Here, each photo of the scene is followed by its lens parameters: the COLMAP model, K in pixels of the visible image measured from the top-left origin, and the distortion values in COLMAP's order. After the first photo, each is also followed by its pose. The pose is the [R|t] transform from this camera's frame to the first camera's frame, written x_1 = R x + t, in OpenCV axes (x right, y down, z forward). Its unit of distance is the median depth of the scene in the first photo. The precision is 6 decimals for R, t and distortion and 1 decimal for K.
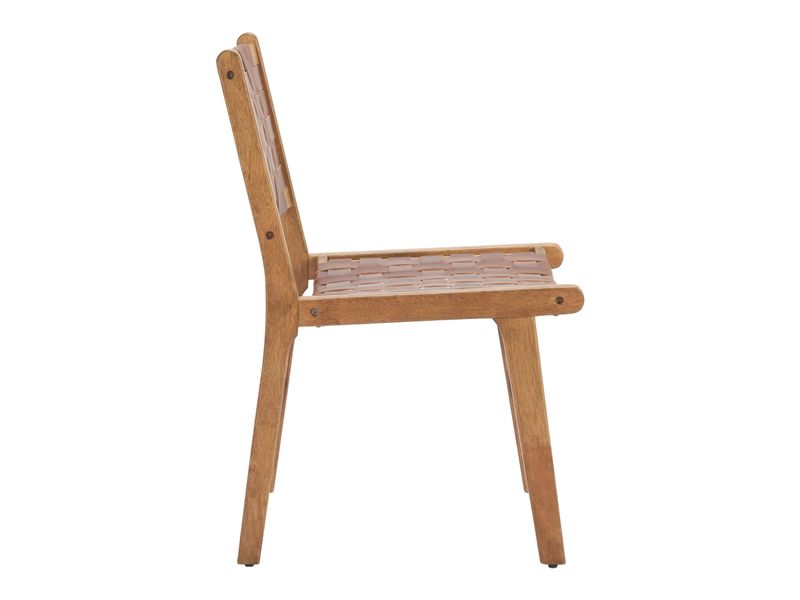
lens RADIAL K [[1615.8, 0, 399.2], [0, 1615.8, 297.0], [0, 0, 1]] dist [0.006566, 0.000000]
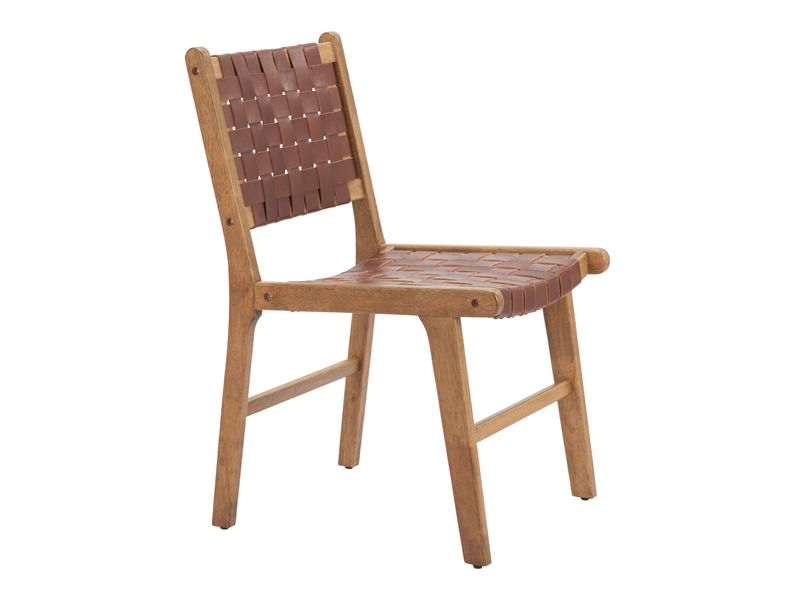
lens RADIAL K [[1615.8, 0, 399.3], [0, 1615.8, 305.5], [0, 0, 1]] dist [0.006566, 0.000000]
pose [[0.925851, 0.076420, -0.370080, 0.420406], [-0.070988, 0.997076, 0.028299, -0.021084], [0.371160, 0.000071, 0.928569, 0.049725]]
